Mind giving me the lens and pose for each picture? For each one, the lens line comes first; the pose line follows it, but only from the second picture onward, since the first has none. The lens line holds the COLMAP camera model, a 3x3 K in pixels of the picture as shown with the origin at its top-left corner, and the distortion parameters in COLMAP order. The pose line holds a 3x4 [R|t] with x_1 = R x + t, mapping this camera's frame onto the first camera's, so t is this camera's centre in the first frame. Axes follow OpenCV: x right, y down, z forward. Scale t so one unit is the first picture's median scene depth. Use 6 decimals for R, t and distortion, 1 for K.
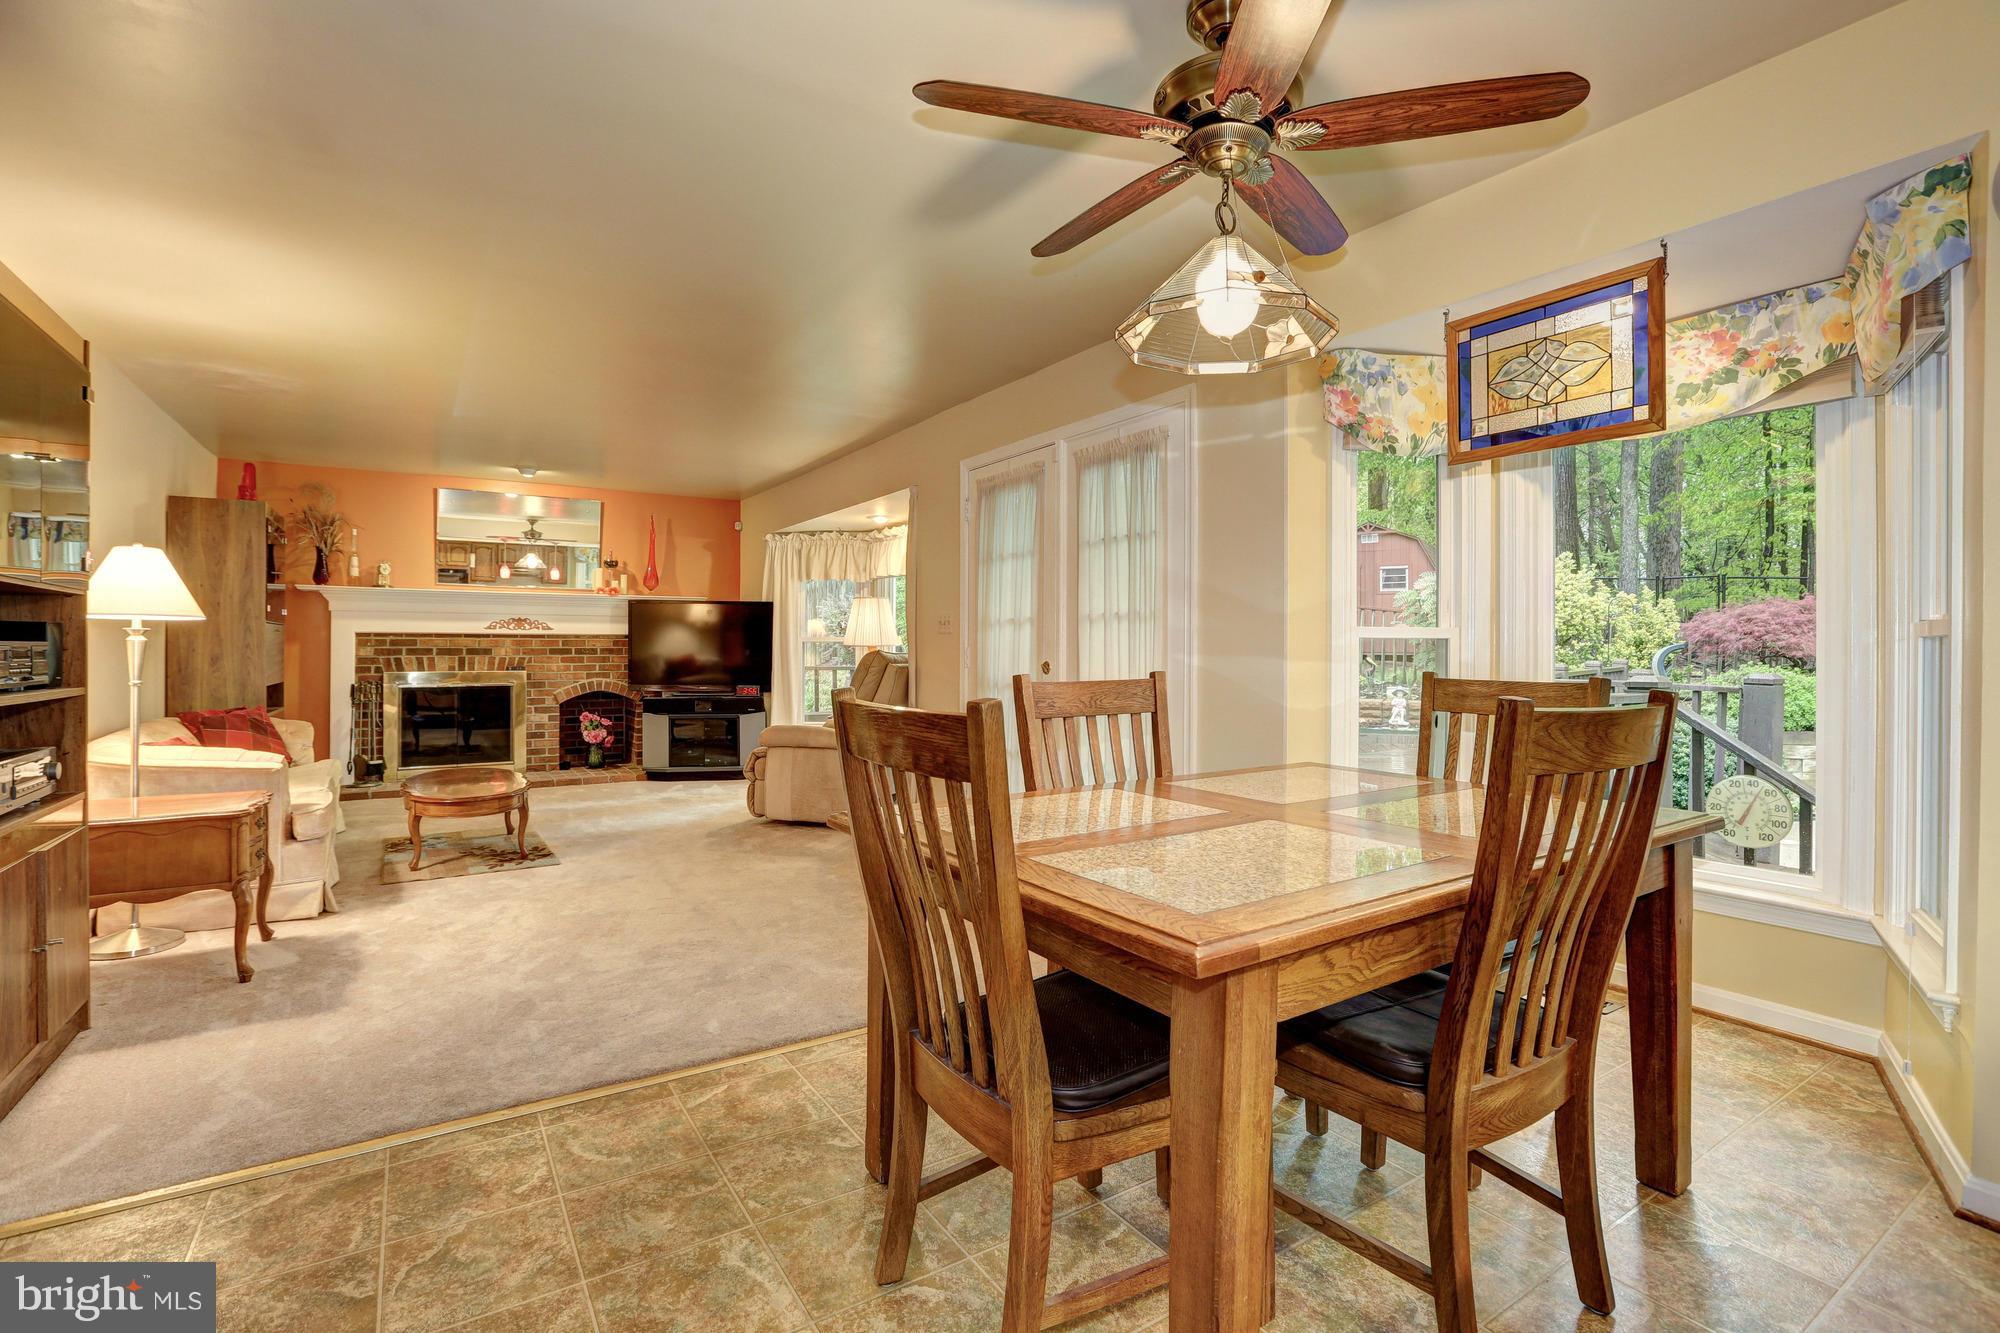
lens RADIAL K [[921.7, 0, 1015.3], [0, 921.7, 656.4], [0, 0, 1]] dist [-0.048698, 0.014931]
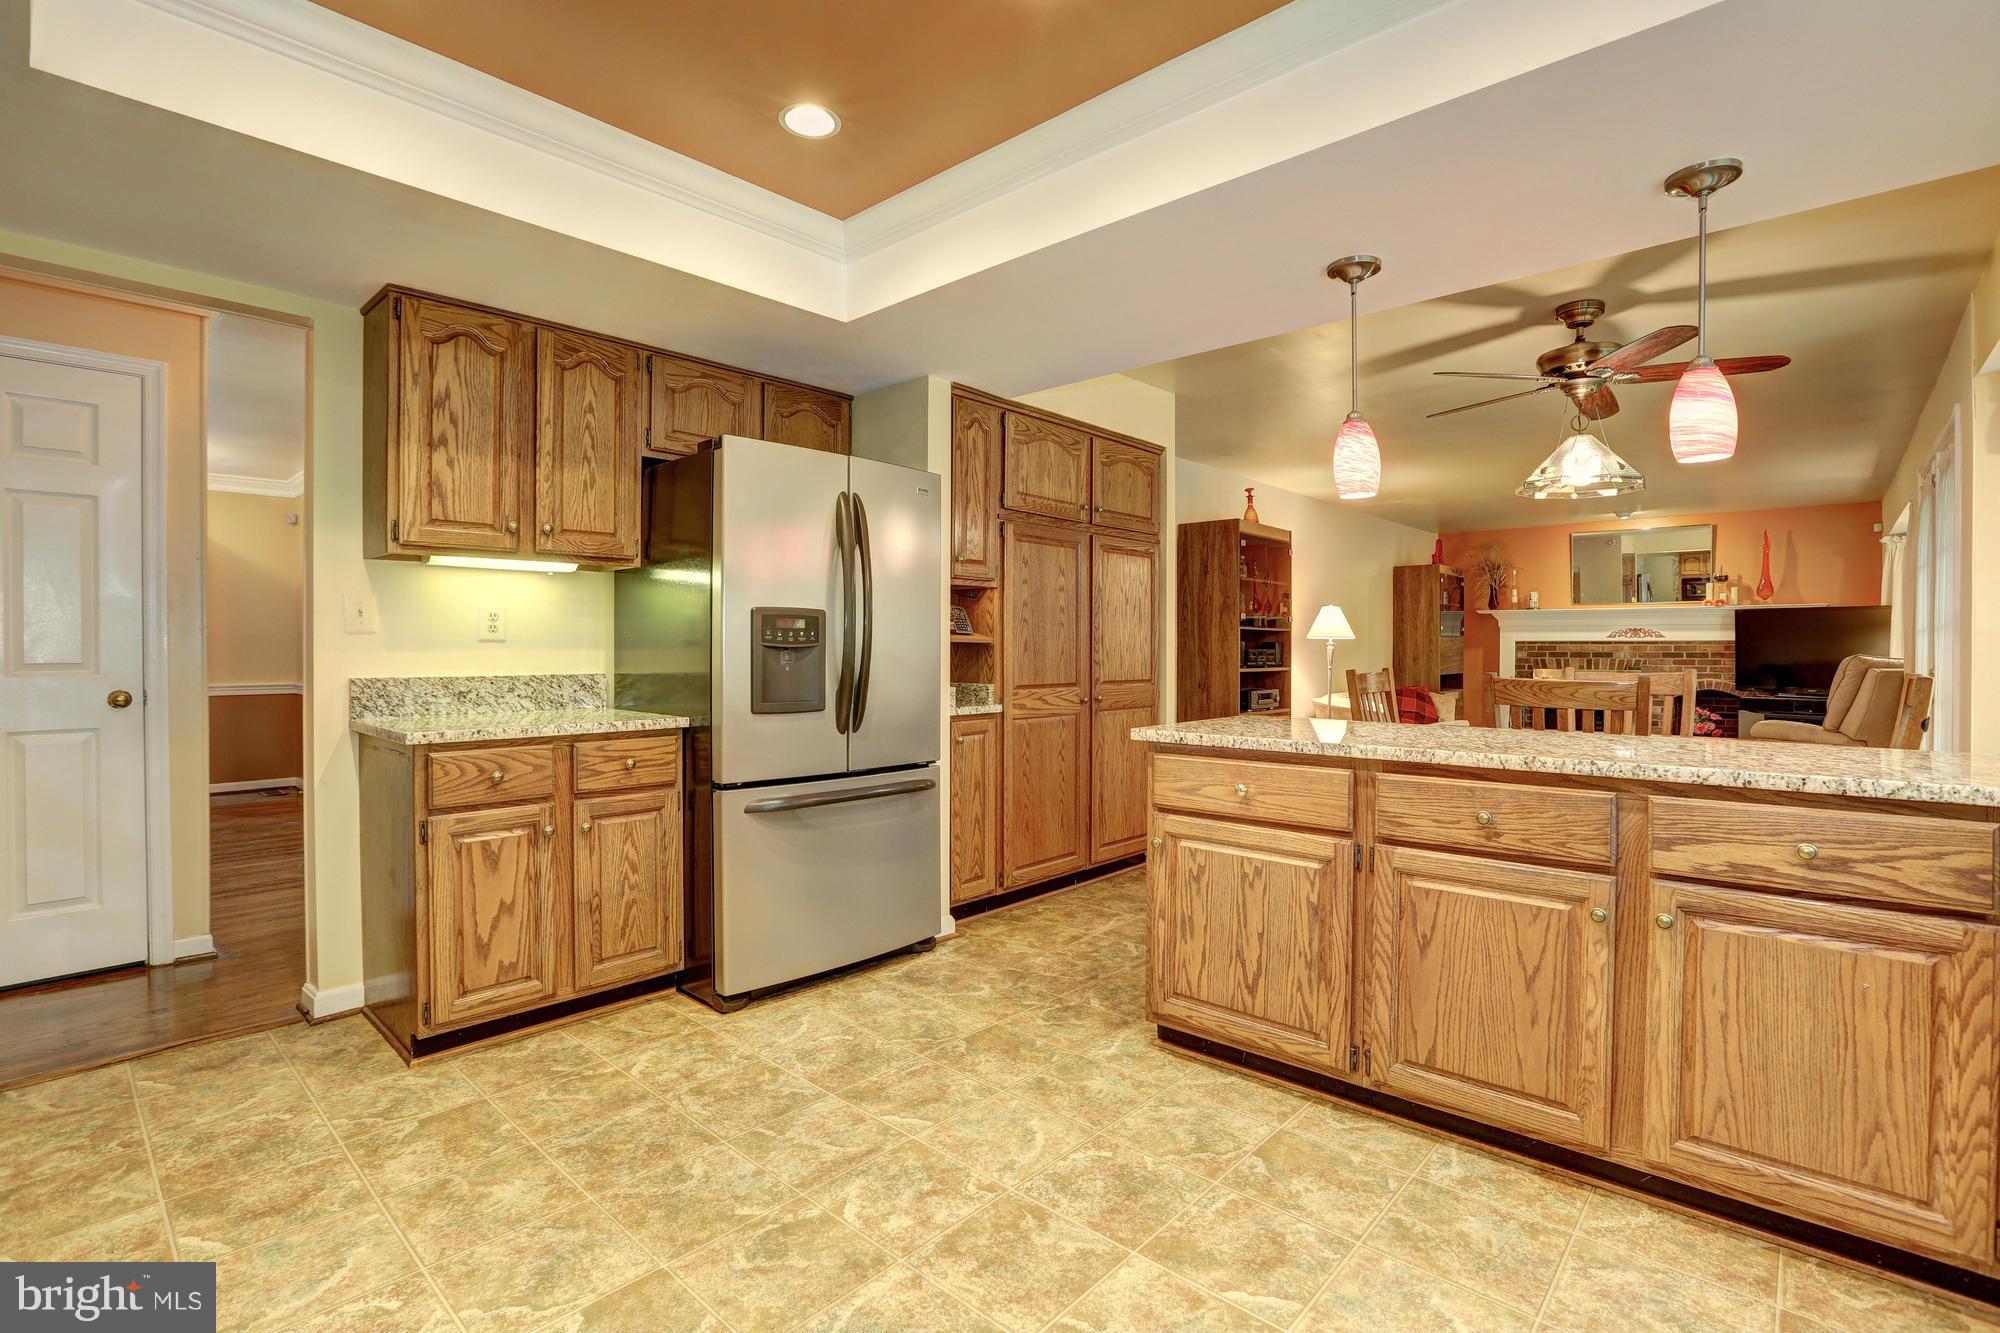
lens RADIAL K [[921.7, 0, 995.4], [0, 921.7, 655.9], [0, 0, 1]] dist [-0.048698, 0.014931]
pose [[0.258416, 0.003240, -0.966028, 0.625040], [-0.008894, 0.999960, 0.000975, 0.003230], [0.965993, 0.008340, 0.258435, -0.239132]]
